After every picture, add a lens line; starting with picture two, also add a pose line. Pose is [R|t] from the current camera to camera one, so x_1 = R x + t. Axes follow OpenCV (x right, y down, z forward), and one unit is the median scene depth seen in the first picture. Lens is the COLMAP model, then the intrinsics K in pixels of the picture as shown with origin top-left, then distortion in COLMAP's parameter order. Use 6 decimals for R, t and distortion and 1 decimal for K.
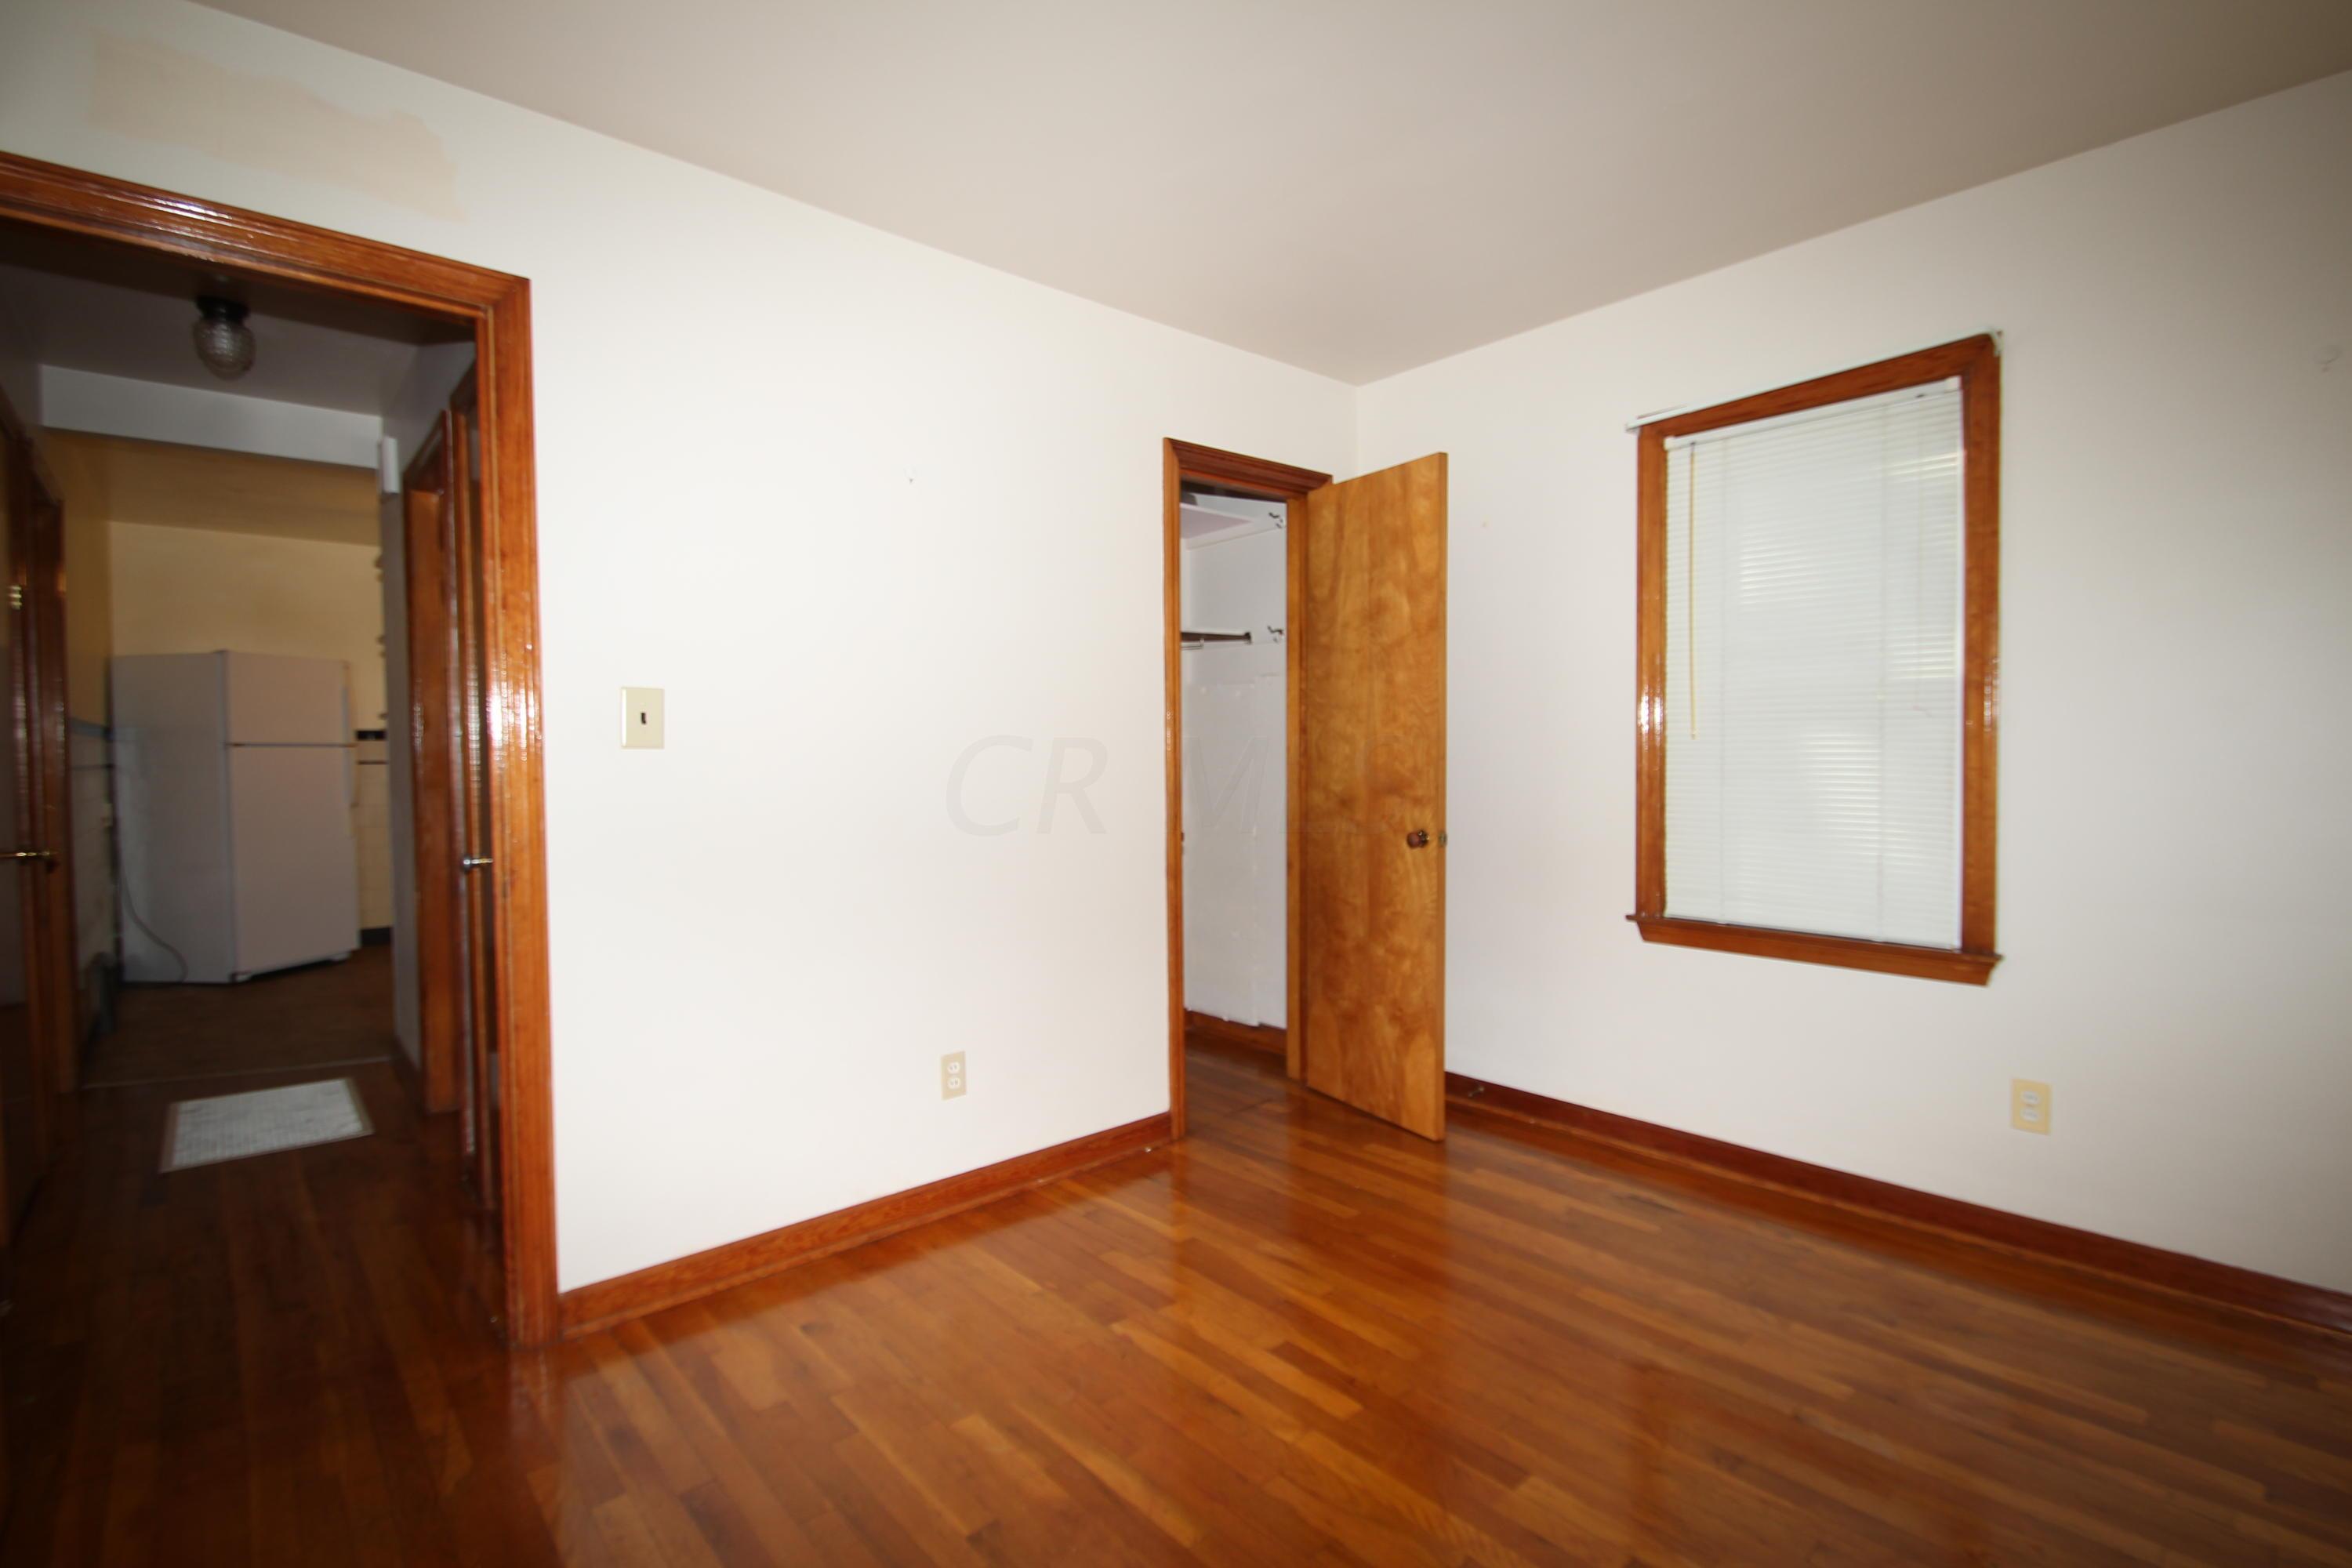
lens RADIAL K [[1097.3, 0, 1180.8], [0, 1097.3, 772.7], [0, 0, 1]] dist [-0.005725, -0.002772]
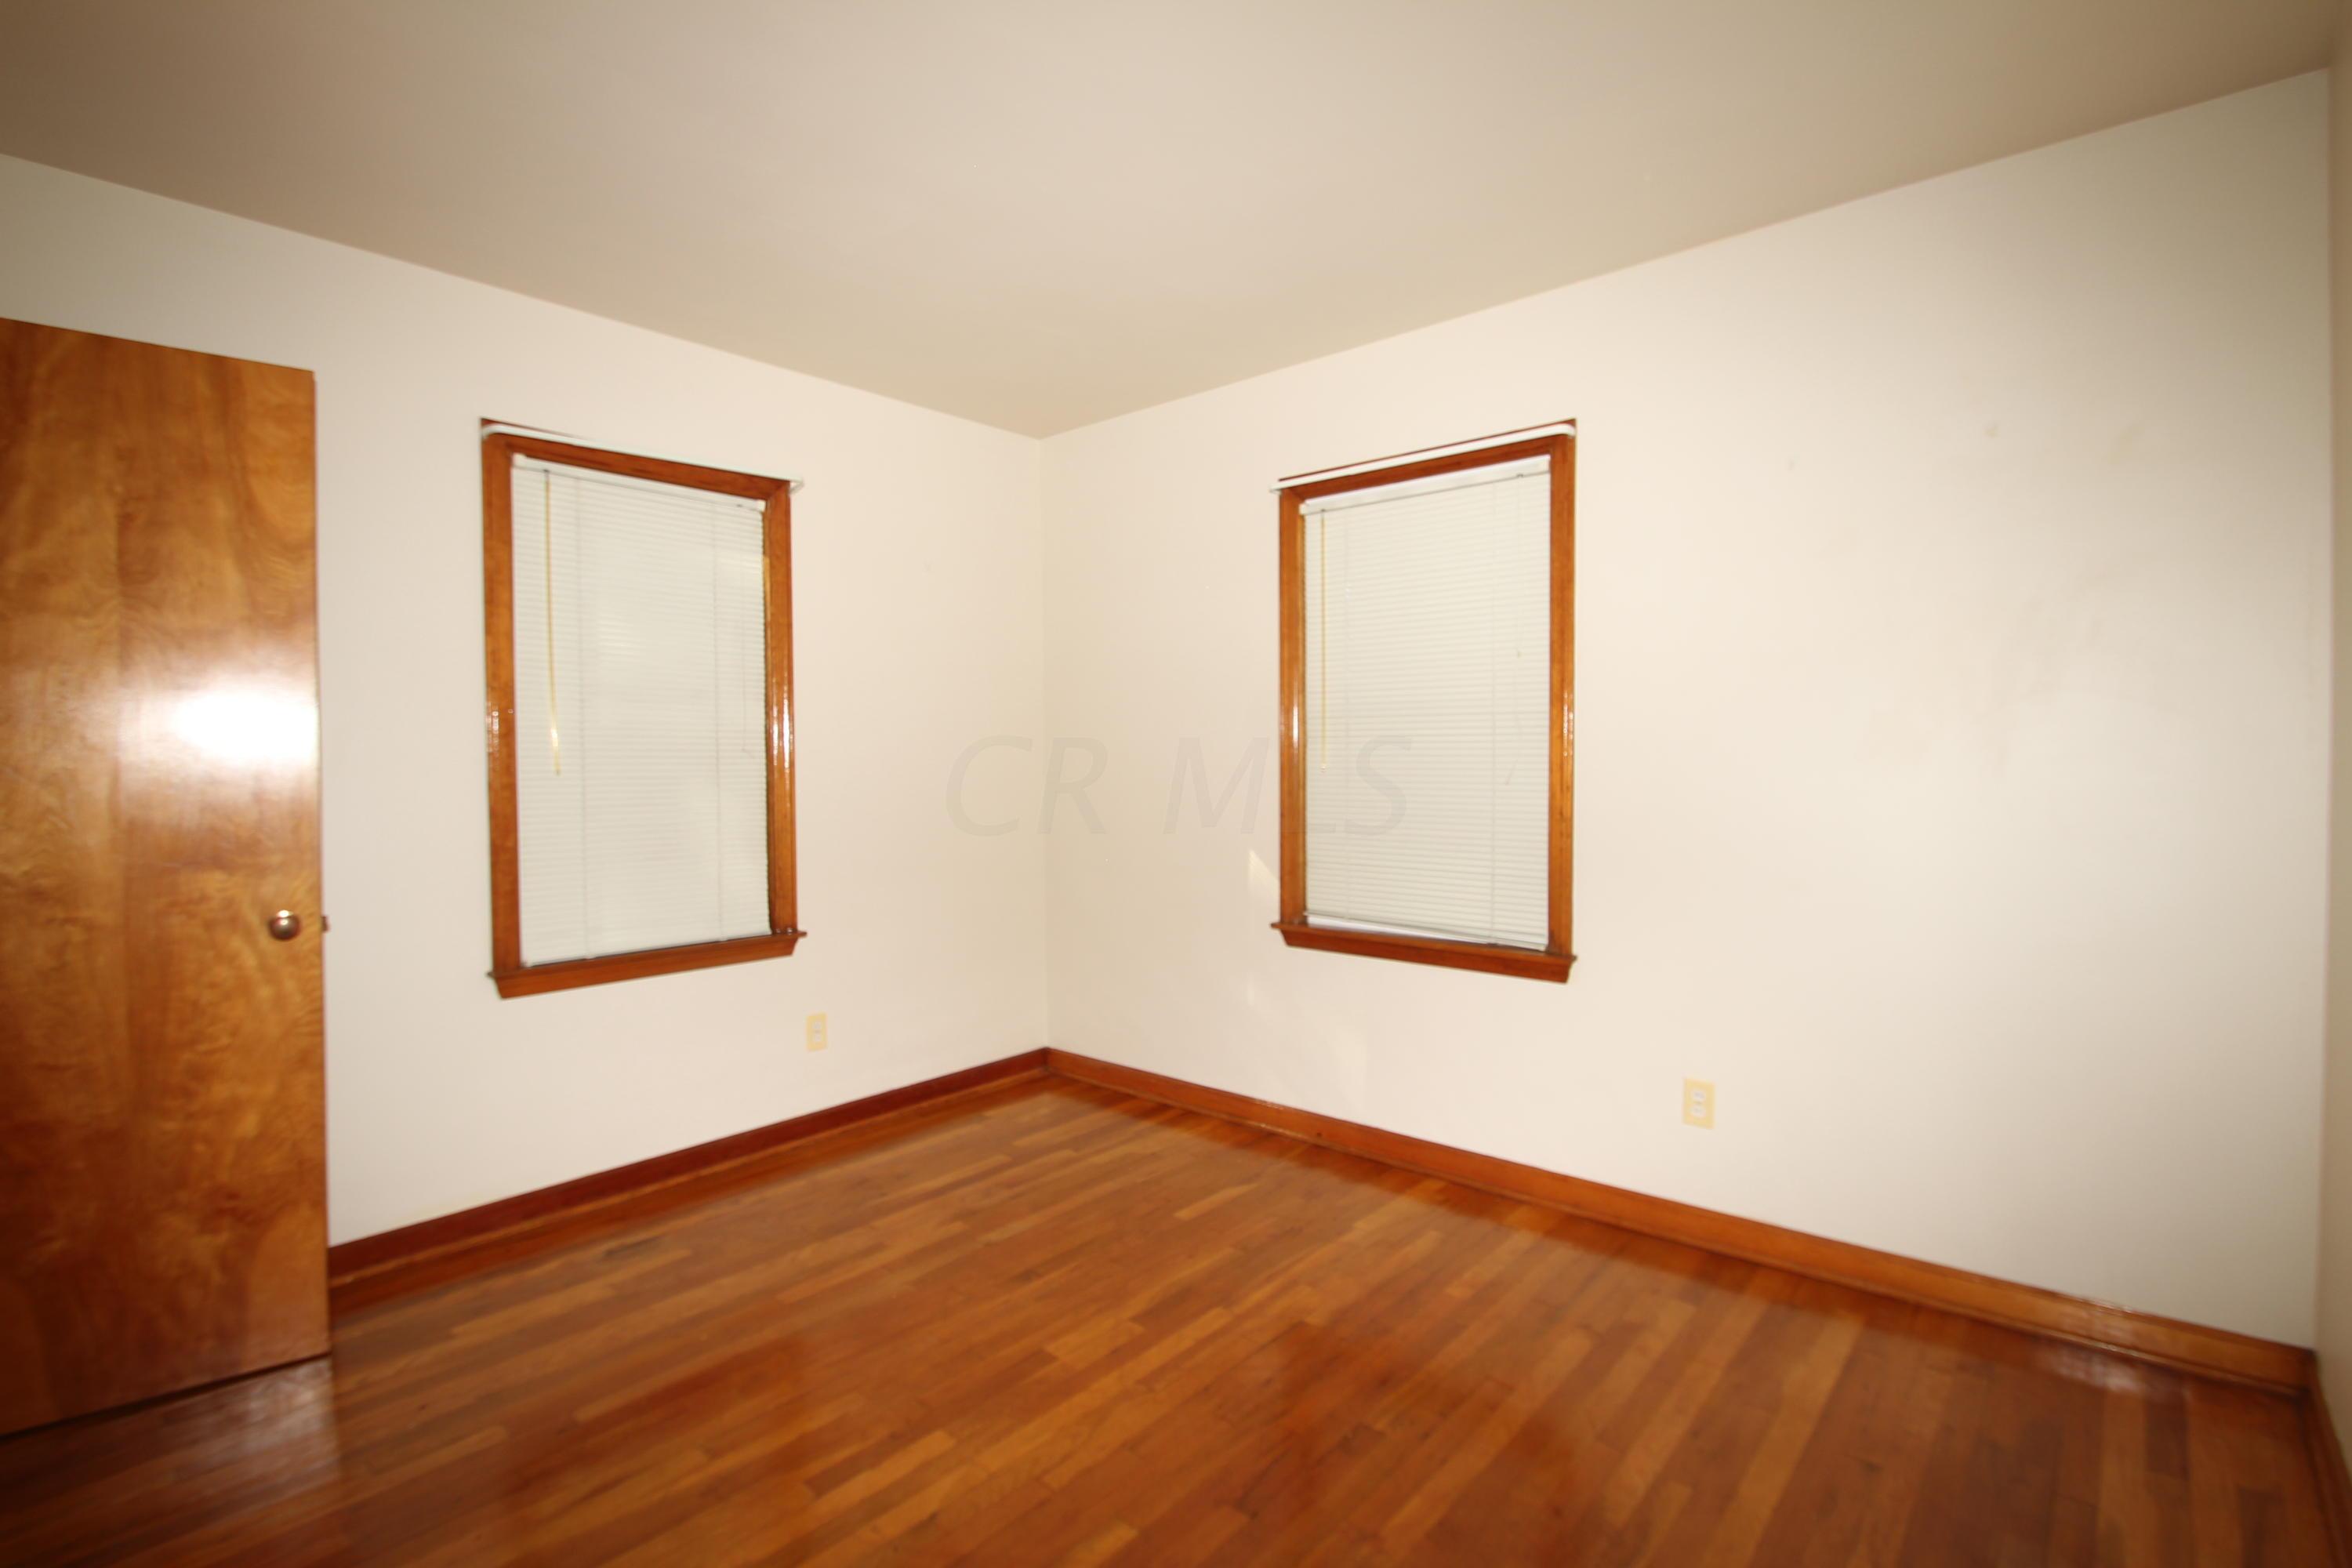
lens RADIAL K [[1097.3, 0, 1192.4], [0, 1097.3, 769.4], [0, 0, 1]] dist [-0.005725, -0.002772]
pose [[-0.150798, -0.003339, 0.988559, -0.611225], [0.029925, 0.999521, 0.007941, -0.028893], [-0.988112, 0.030780, -0.150626, 0.622999]]
